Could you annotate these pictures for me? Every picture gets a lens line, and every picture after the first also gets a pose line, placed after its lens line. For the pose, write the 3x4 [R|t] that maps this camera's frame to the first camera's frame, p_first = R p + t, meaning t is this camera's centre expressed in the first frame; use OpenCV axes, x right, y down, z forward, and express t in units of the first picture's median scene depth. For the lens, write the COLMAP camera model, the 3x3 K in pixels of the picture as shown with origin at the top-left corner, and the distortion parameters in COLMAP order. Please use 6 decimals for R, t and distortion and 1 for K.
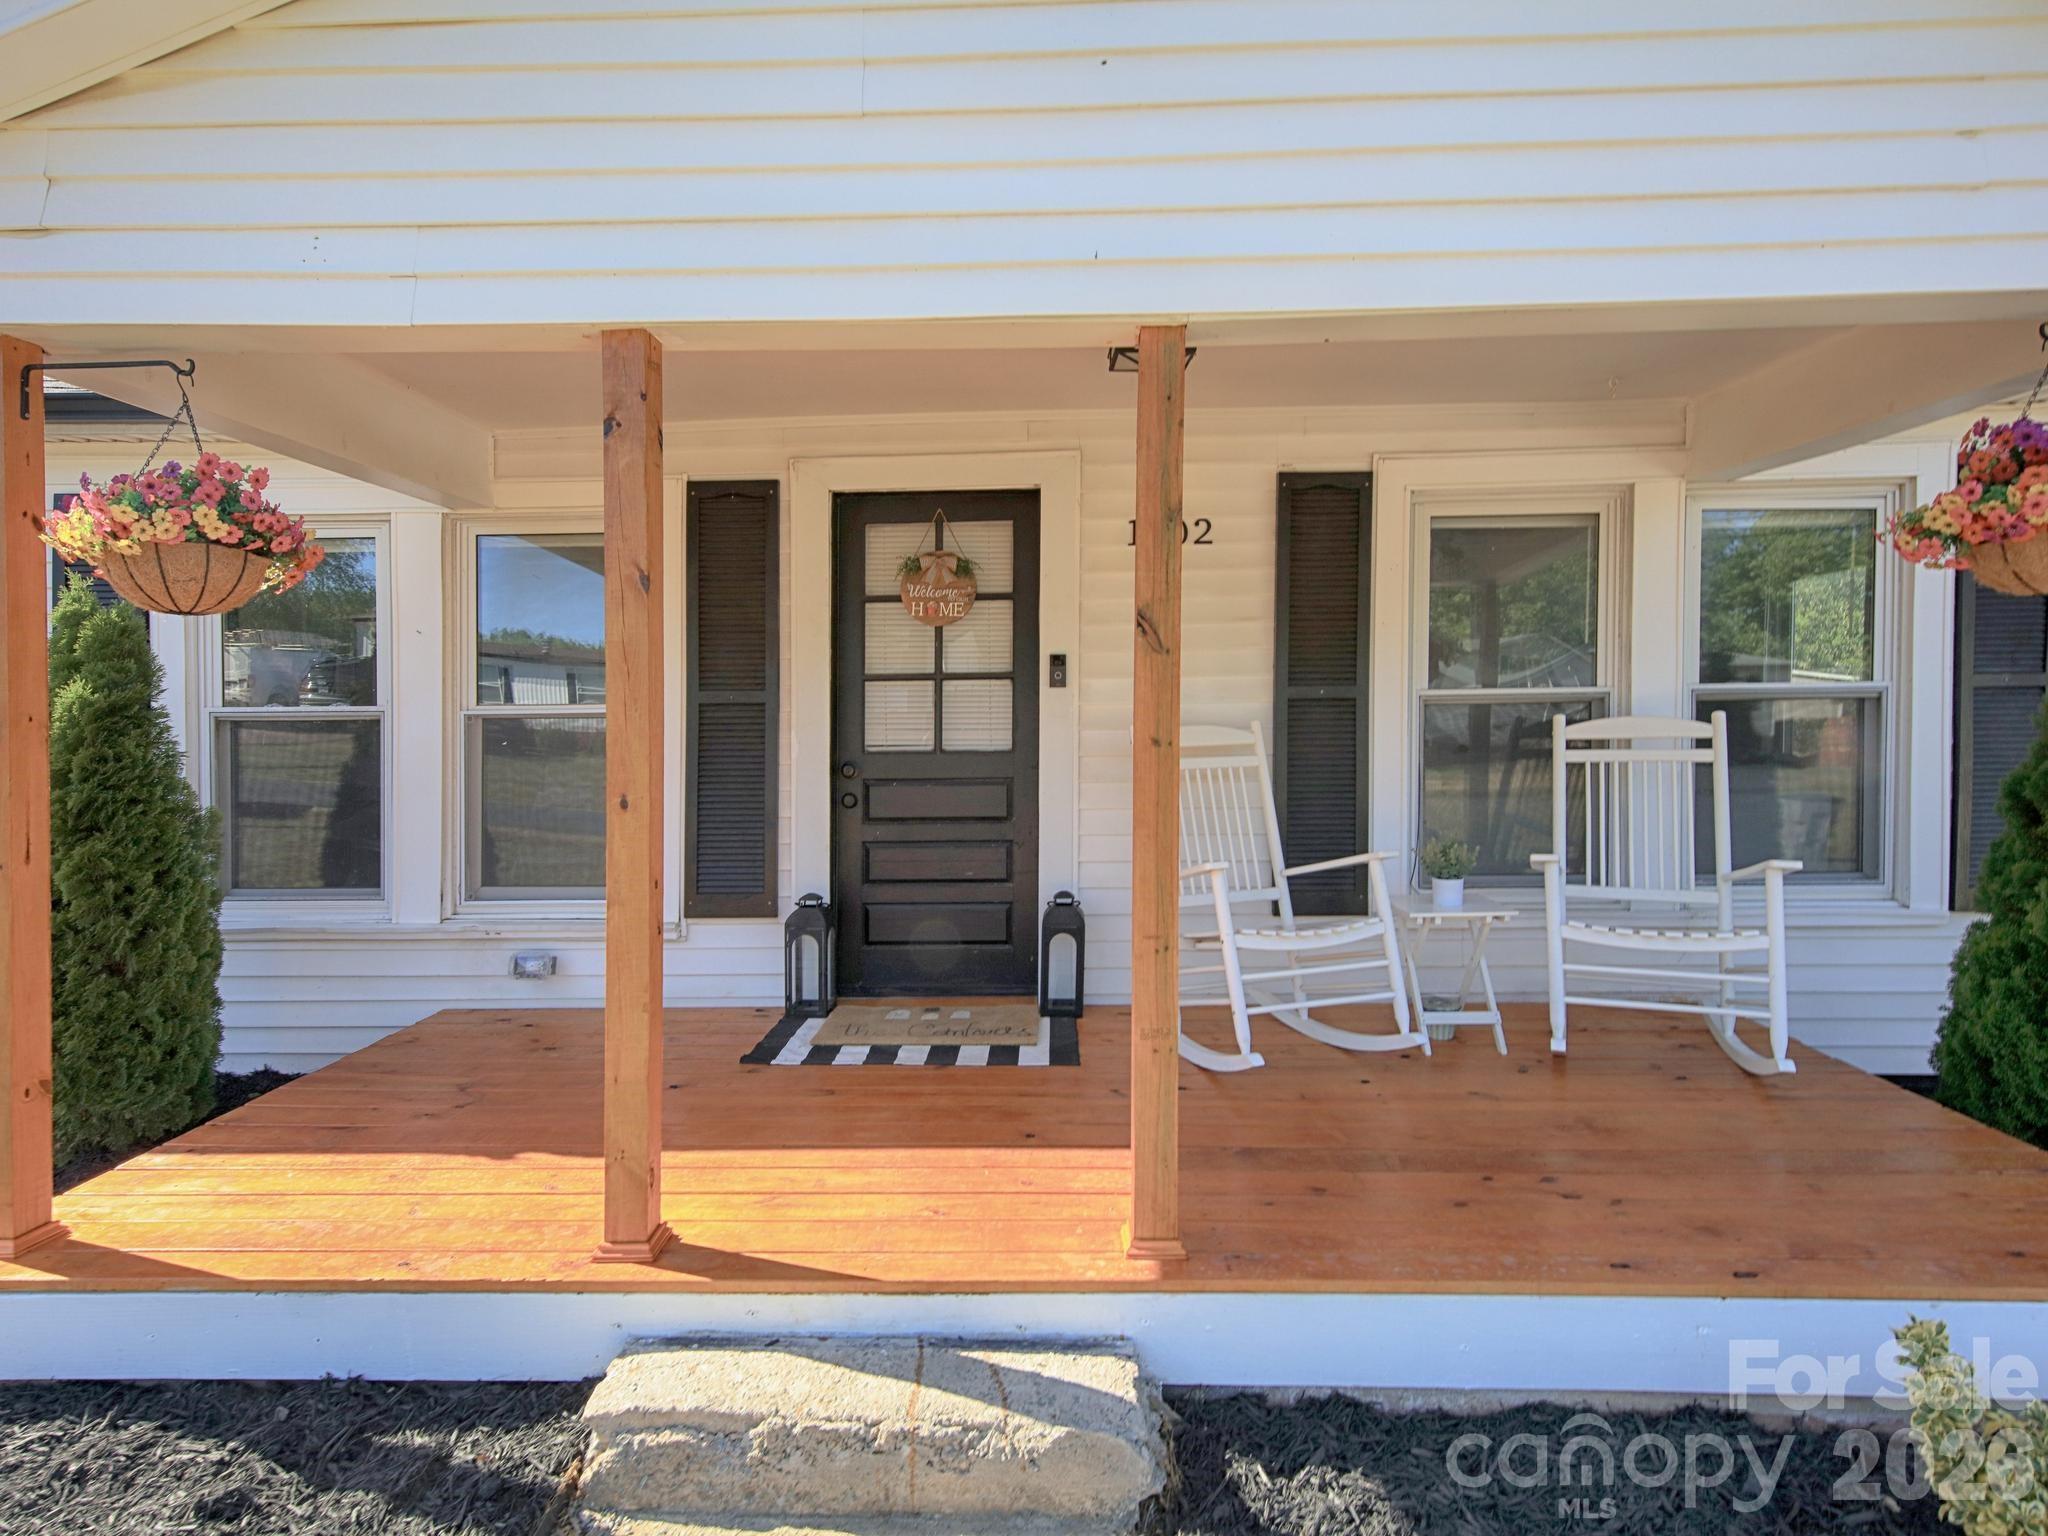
lens RADIAL K [[1025.1, 0, 1024.0], [0, 1025.1, 768.0], [0, 0, 1]] dist [0.001694, -0.001661]
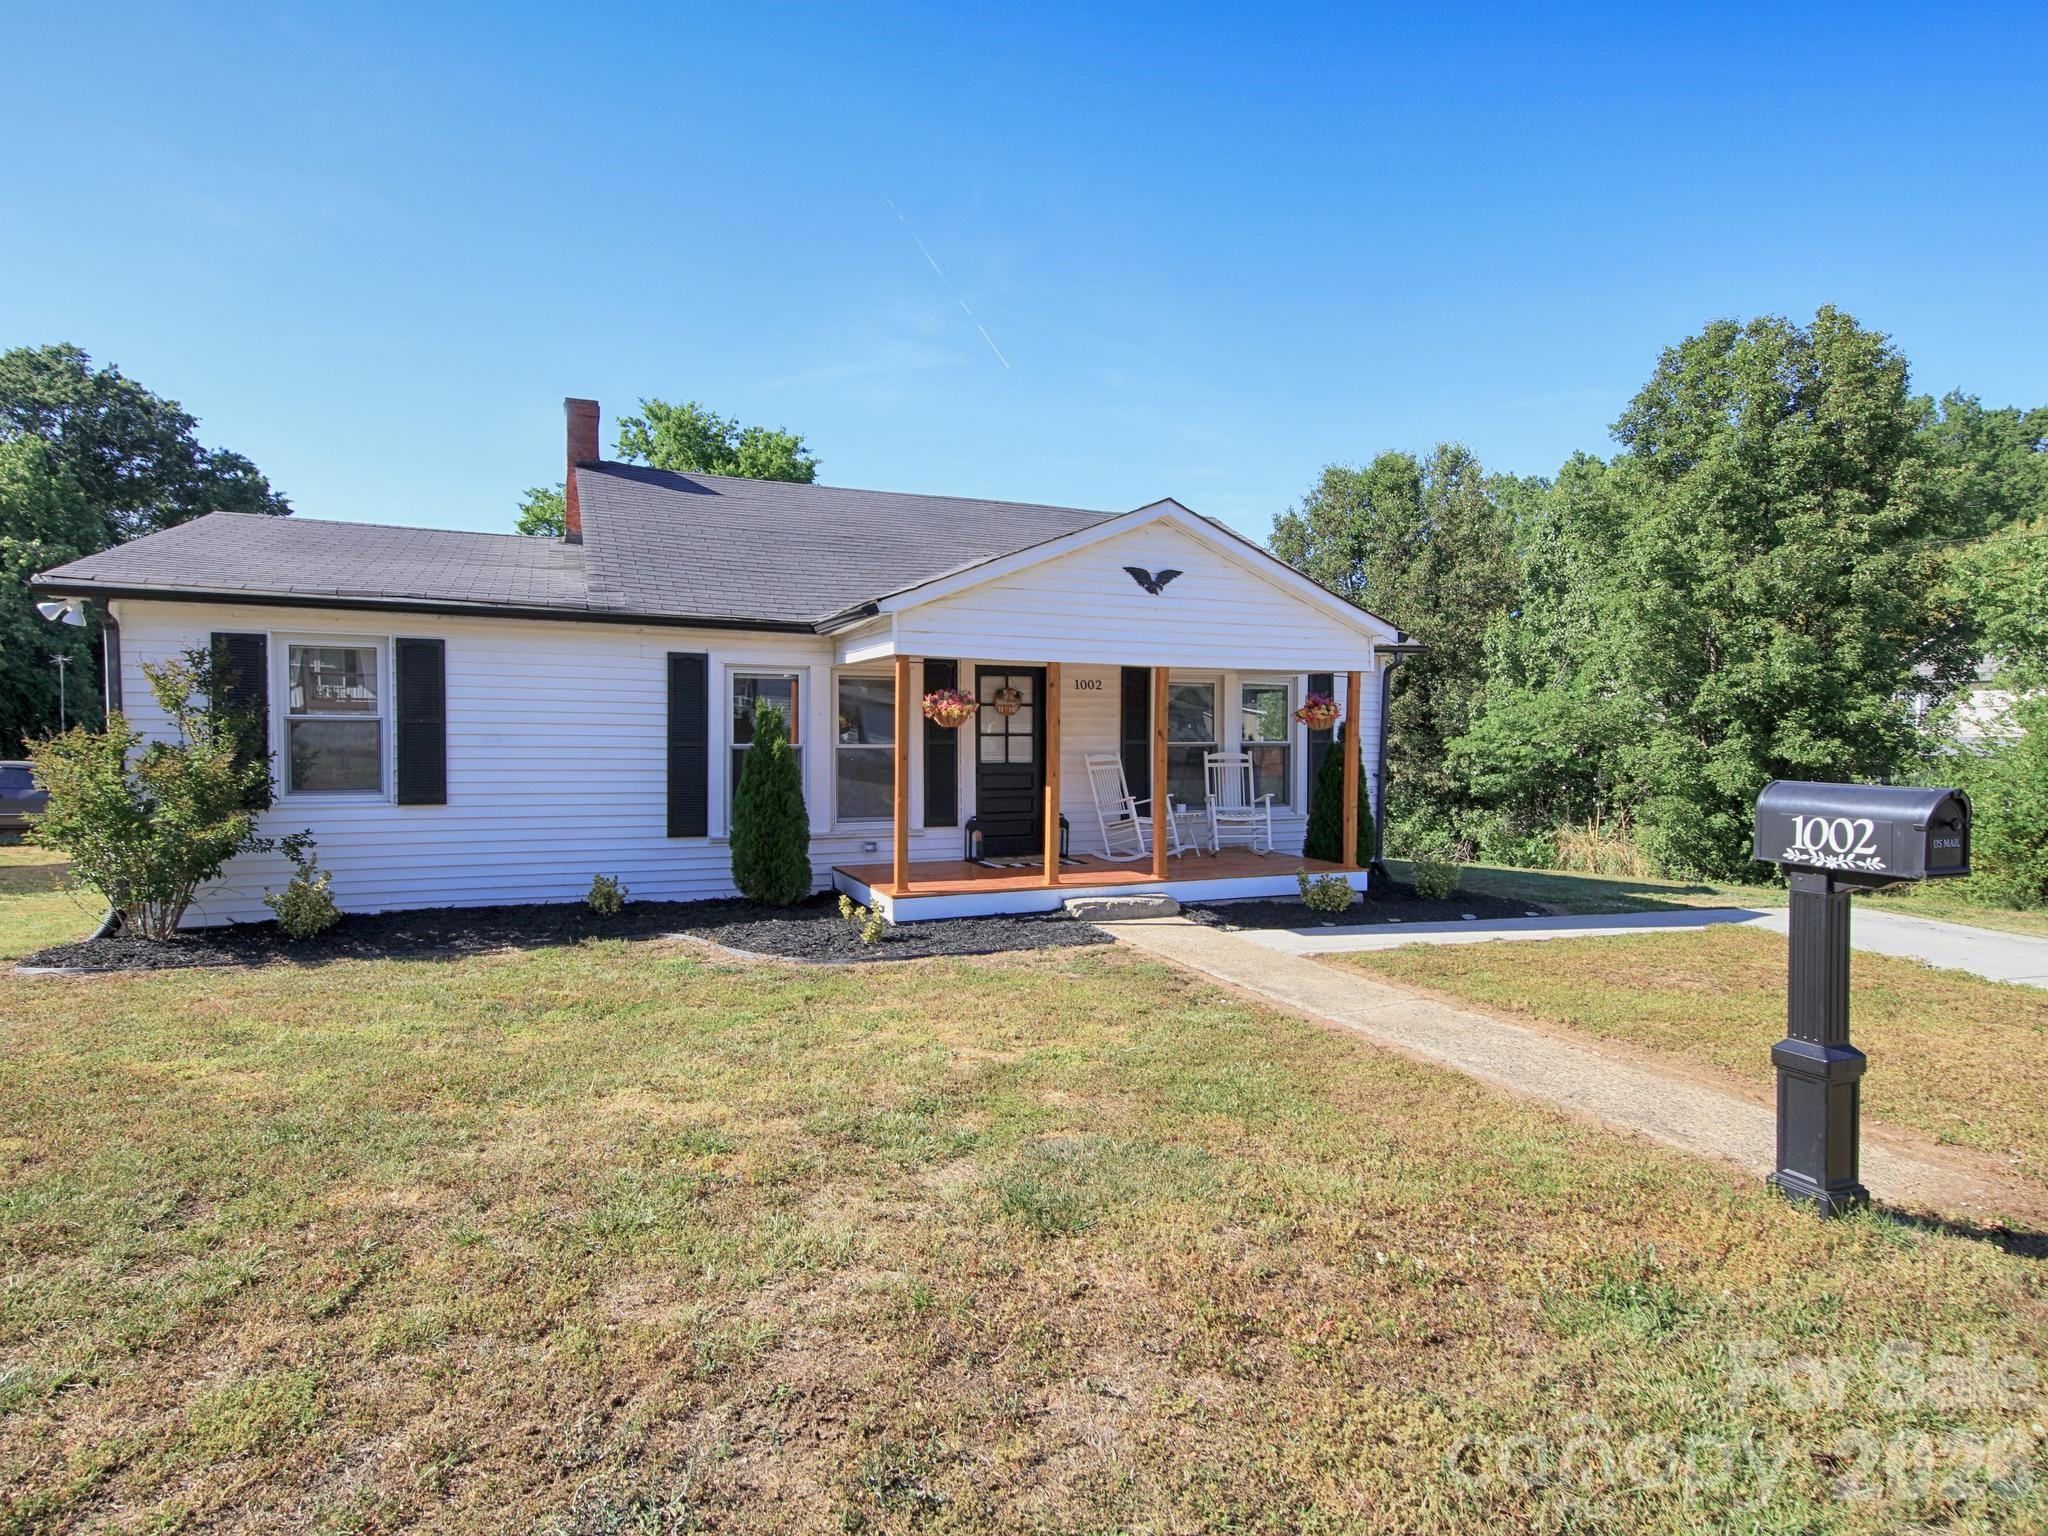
lens RADIAL K [[920.0, 0, 1024.0], [0, 920.0, 768.0], [0, 0, 1]] dist [-0.000221, -0.000006]
pose [[0.909690, 0.001311, 0.415287, -1.075995], [0.005184, 0.999881, -0.014512, 0.033286], [-0.415256, 0.015354, 0.909575, -1.222342]]
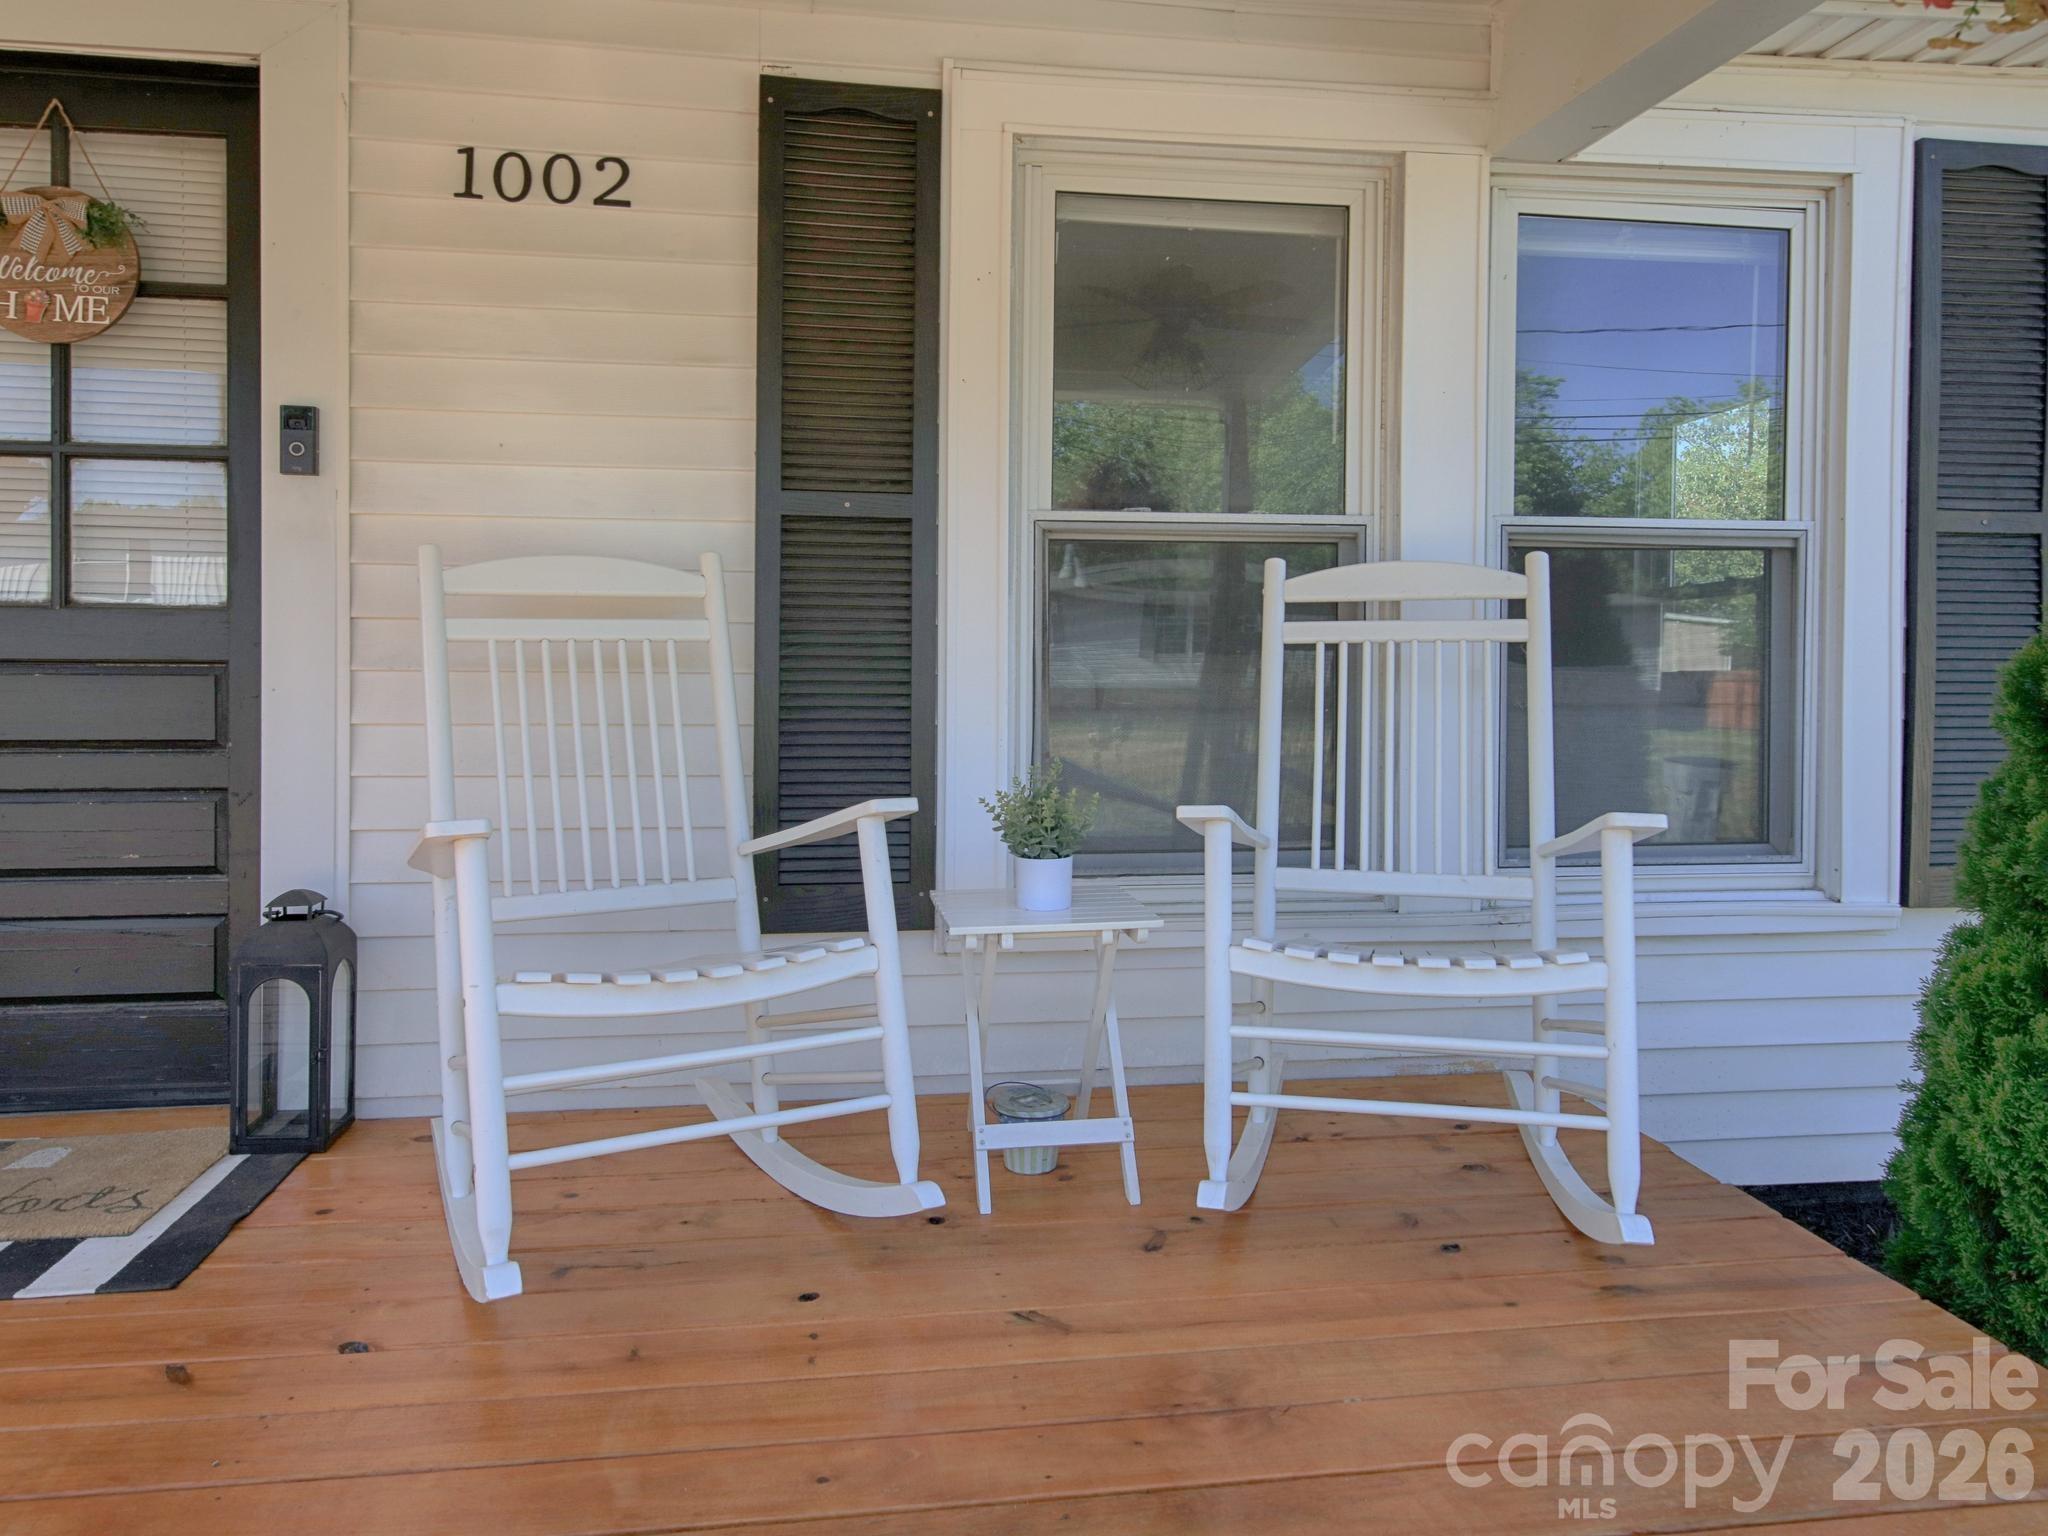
lens RADIAL K [[1246.1, 0, 1022.2], [0, 1246.1, 730.7], [0, 0, 1]] dist [0.005004, 0.003619]
pose [[0.987711, 0.008561, 0.156054, 0.290157], [-0.007030, 0.999922, -0.010365, 0.048974], [-0.156131, 0.009141, 0.987694, 0.368109]]
